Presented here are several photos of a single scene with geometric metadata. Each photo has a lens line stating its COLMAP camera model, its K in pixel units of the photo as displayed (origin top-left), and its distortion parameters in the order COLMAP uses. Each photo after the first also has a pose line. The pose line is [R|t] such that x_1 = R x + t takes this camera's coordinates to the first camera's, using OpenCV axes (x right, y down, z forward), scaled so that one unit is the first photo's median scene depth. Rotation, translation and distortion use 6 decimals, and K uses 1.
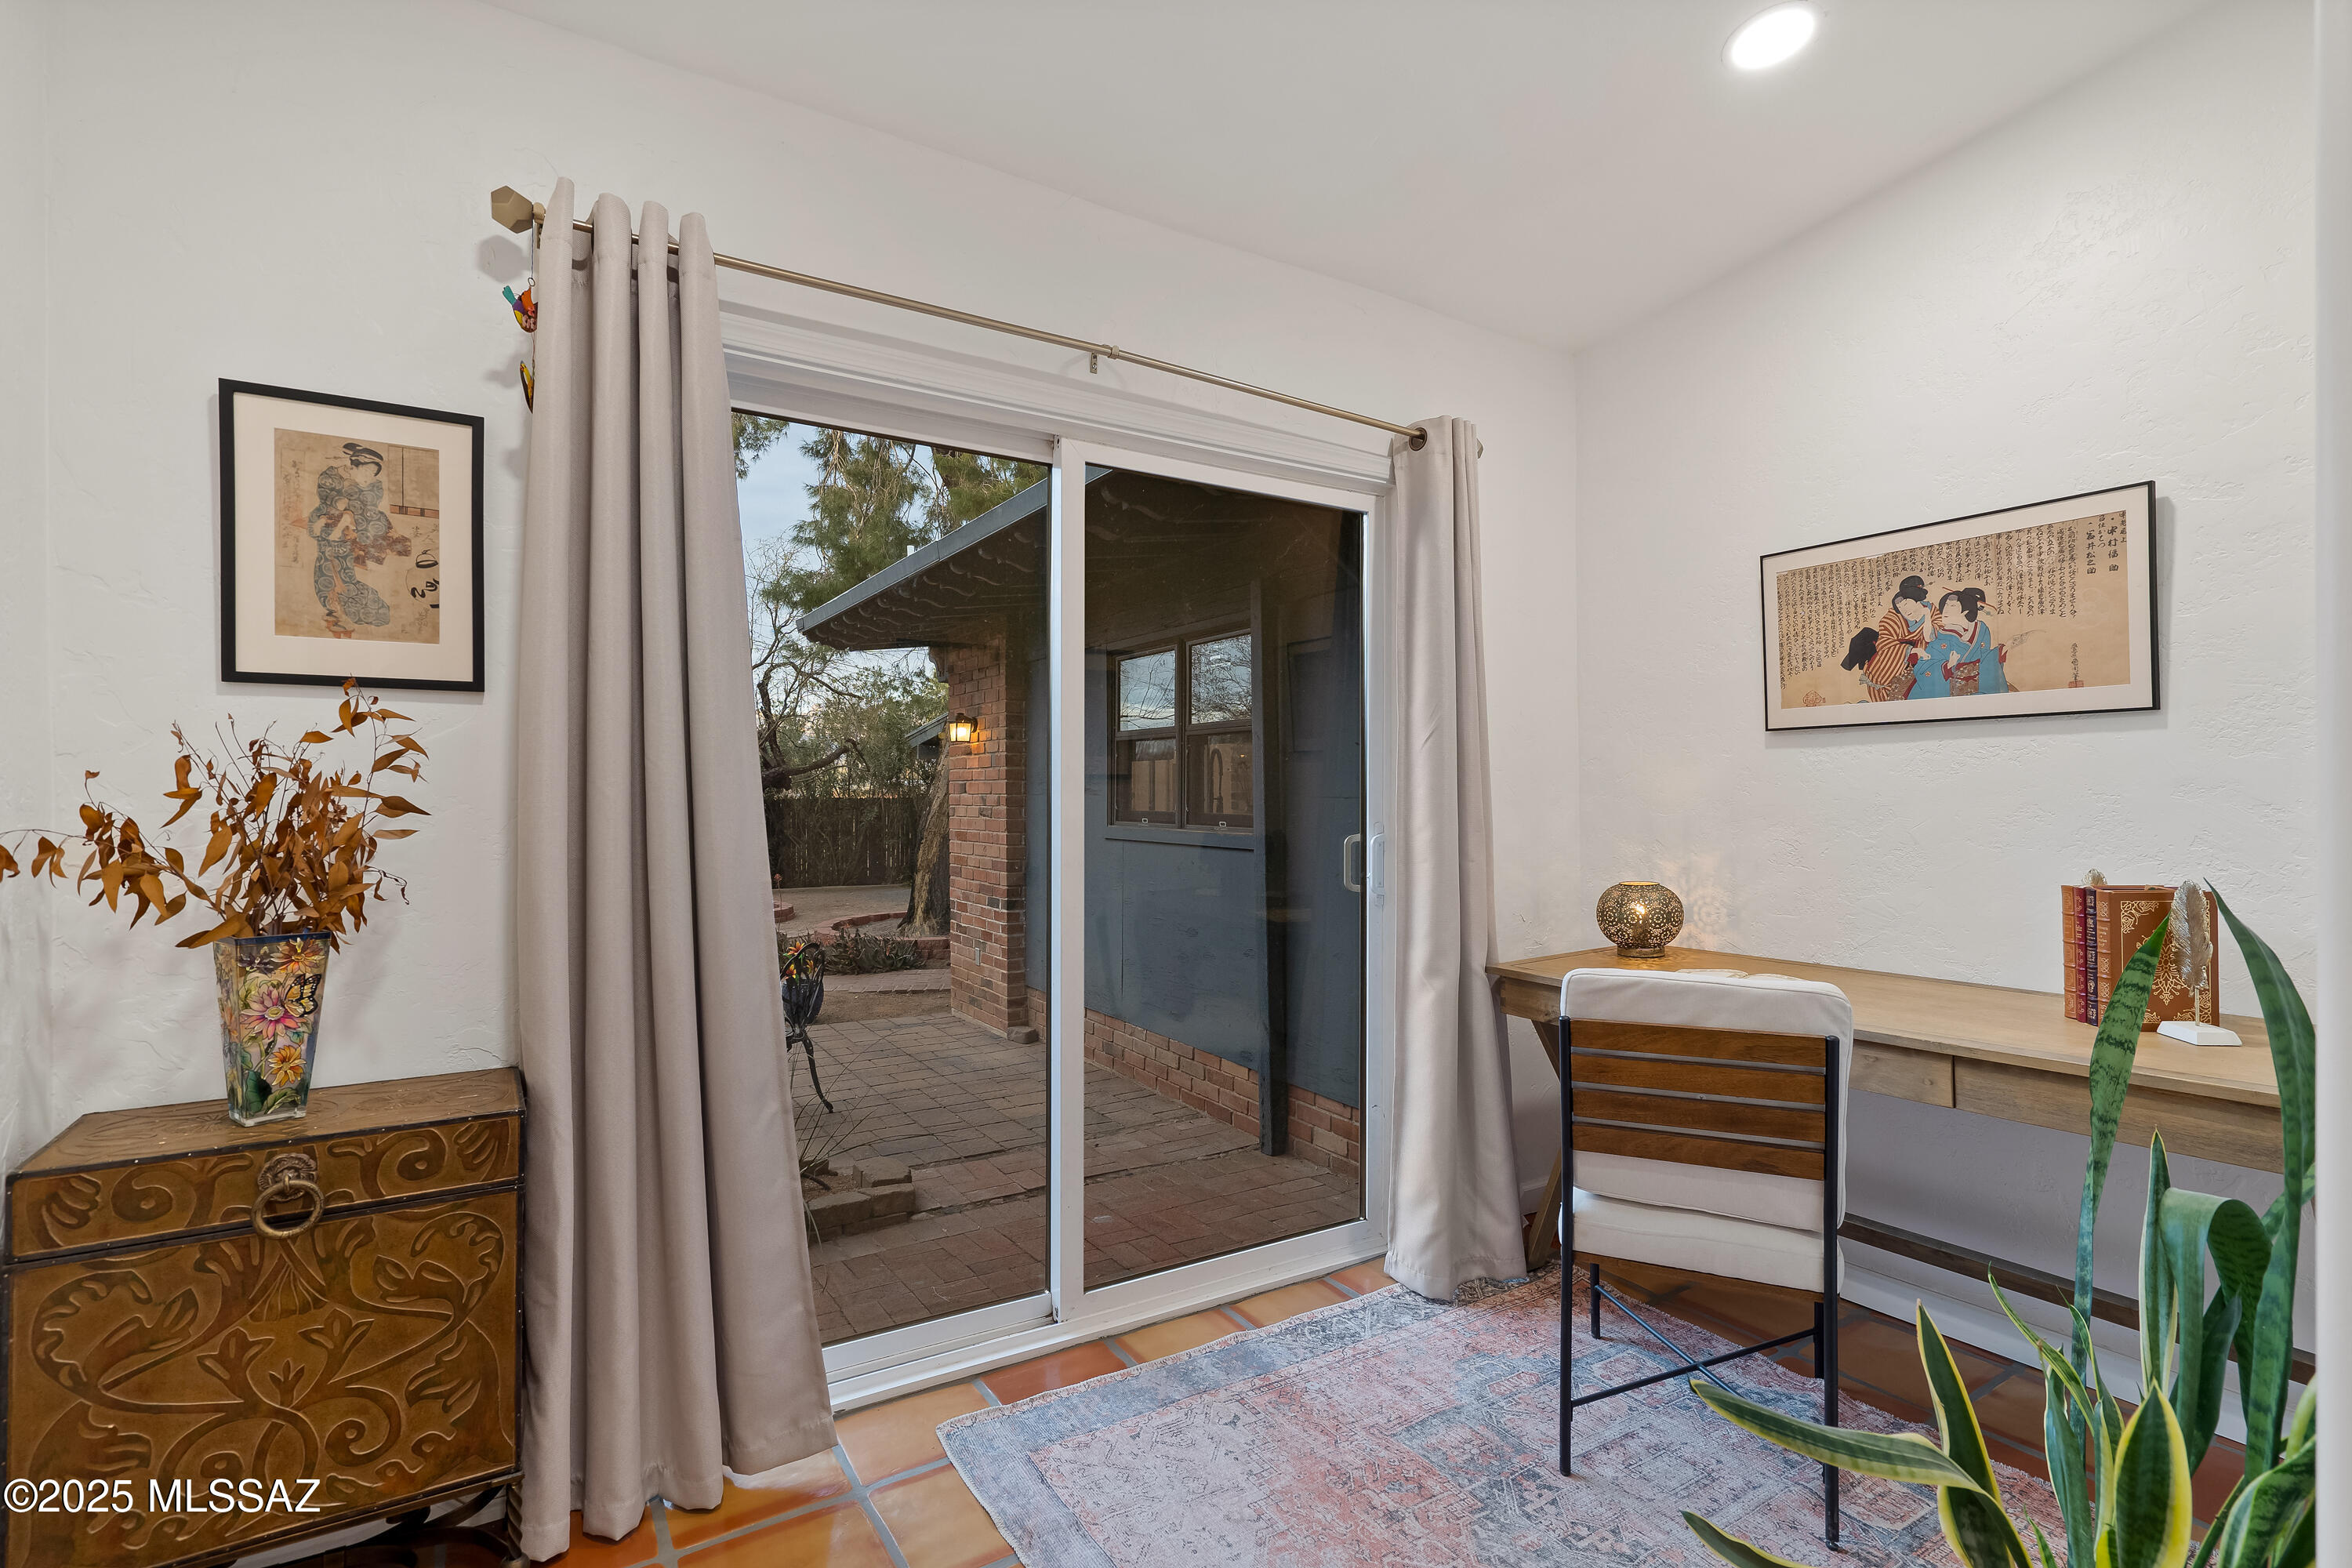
lens RADIAL K [[1096.3, 0, 1183.5], [0, 1096.3, 800.0], [0, 0, 1]] dist [-0.008976, 0.003210]
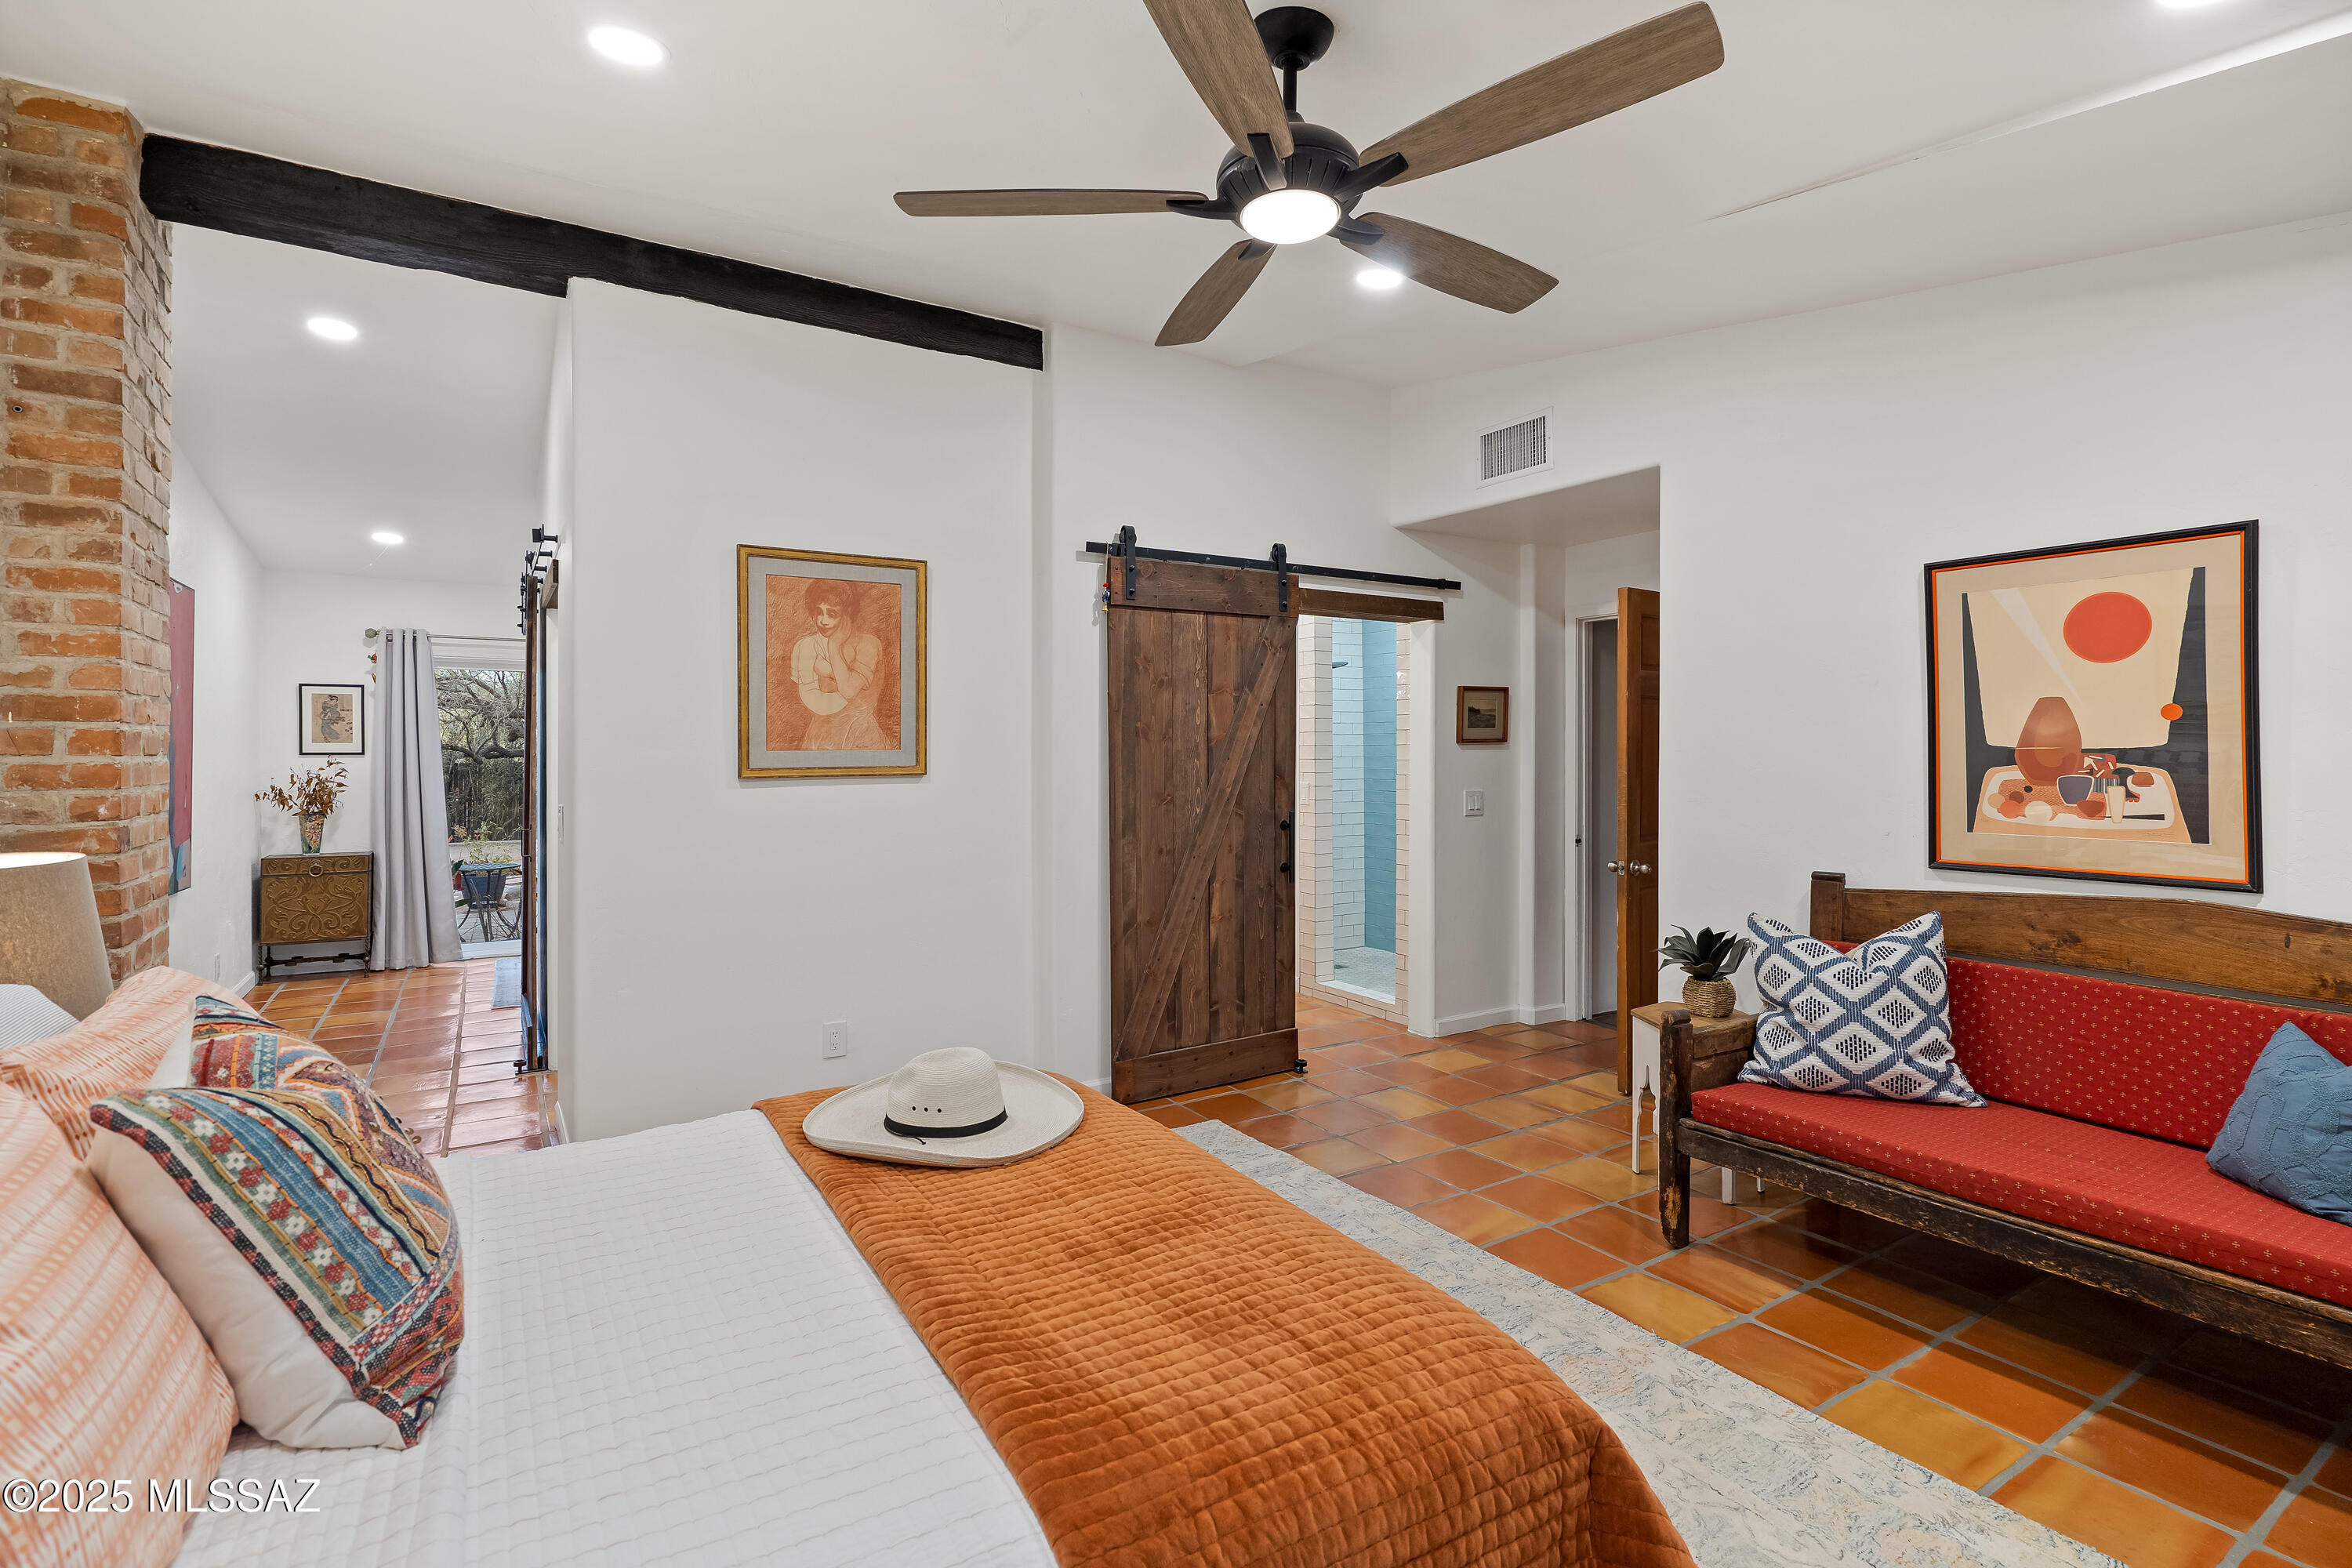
lens RADIAL K [[1096.3, 0, 1167.7], [0, 1096.3, 764.2], [0, 0, 1]] dist [-0.008976, 0.003210]
pose [[0.999817, 0.000575, -0.019121, 2.480370], [-0.000442, 0.999976, 0.006972, -0.100935], [0.019125, -0.006963, 0.999793, -3.062420]]
